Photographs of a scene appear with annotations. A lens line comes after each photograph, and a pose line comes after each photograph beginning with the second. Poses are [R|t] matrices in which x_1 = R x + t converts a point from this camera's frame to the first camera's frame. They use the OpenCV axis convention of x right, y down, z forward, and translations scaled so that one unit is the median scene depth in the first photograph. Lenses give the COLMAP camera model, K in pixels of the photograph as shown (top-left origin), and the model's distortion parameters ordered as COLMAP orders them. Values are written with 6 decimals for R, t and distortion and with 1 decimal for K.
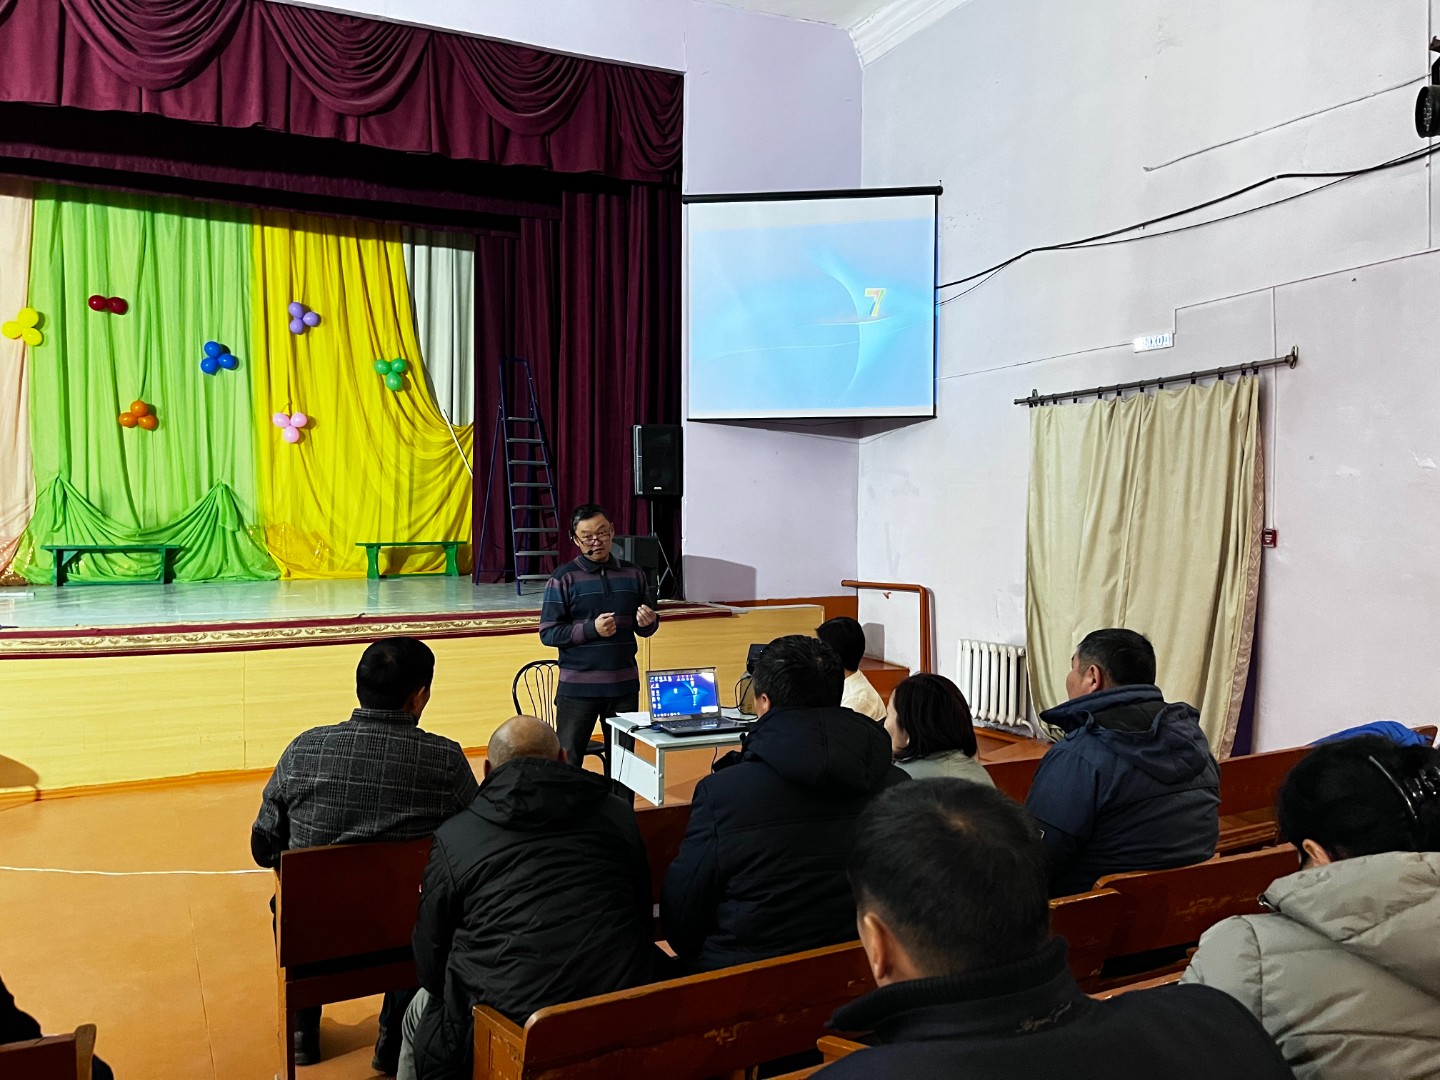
lens RADIAL K [[1092.1, 0, 720.0], [0, 1092.1, 540.0], [0, 0, 1]] dist [0.049299, -0.058109]
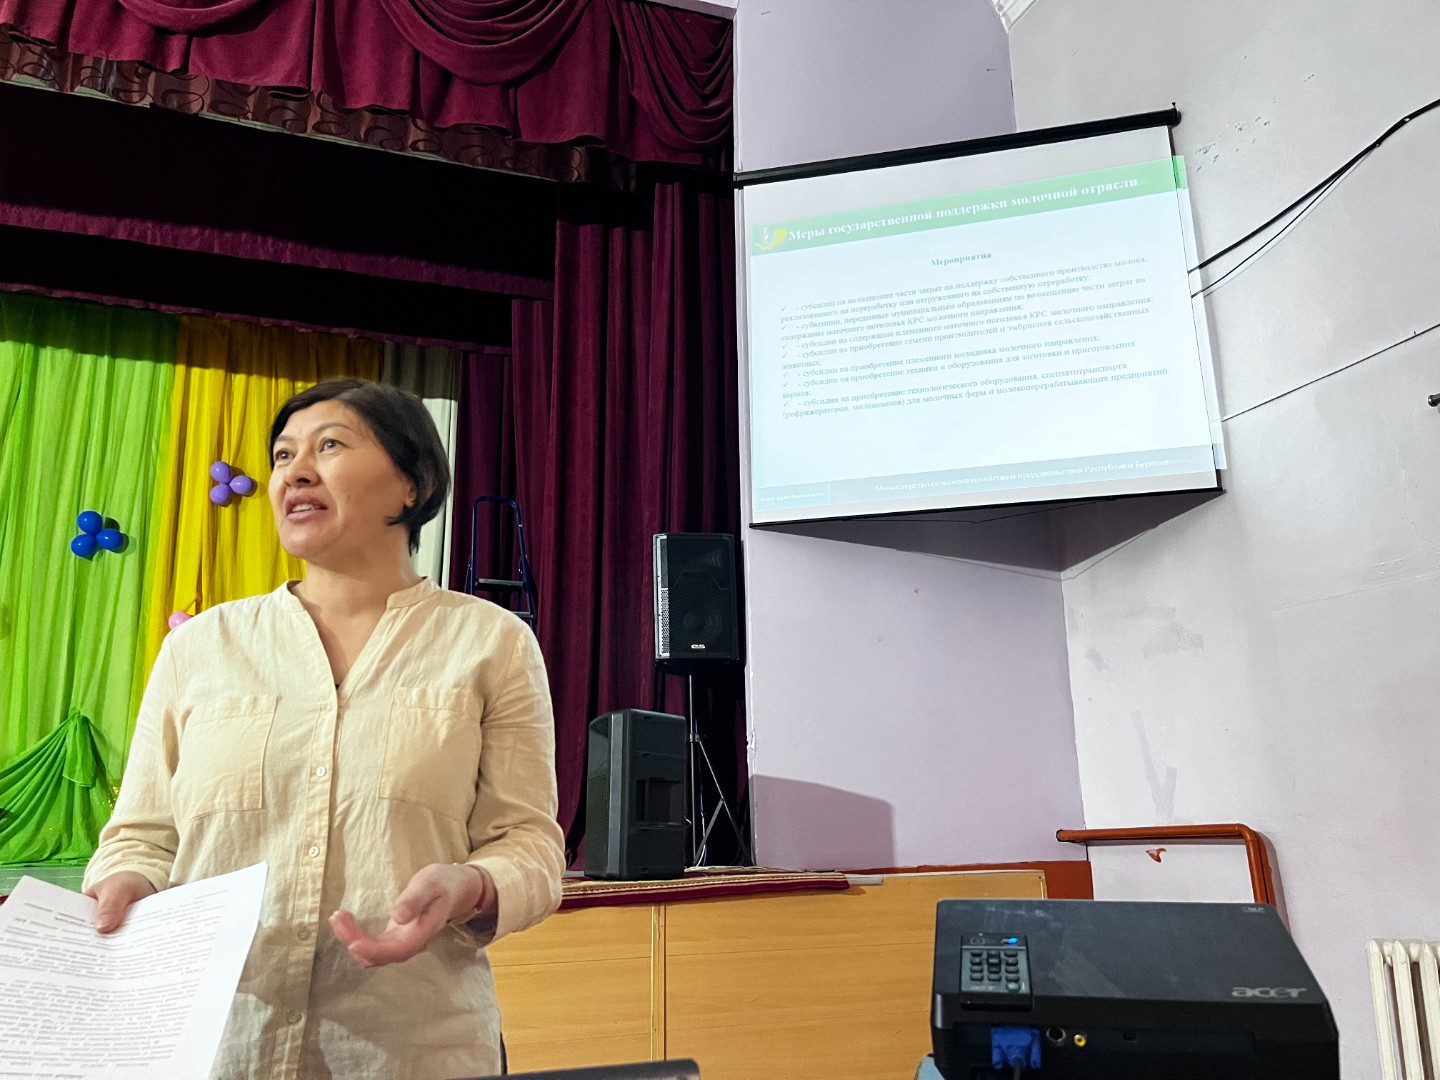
lens RADIAL K [[1092.1, 0, 720.0], [0, 1092.1, 540.0], [0, 0, 1]] dist [0.049299, -0.058109]
pose [[0.994427, -0.045498, -0.095101, 0.006840], [0.017332, 0.960361, -0.278218, 0.050279], [0.103990, 0.275020, 0.955798, 0.462035]]
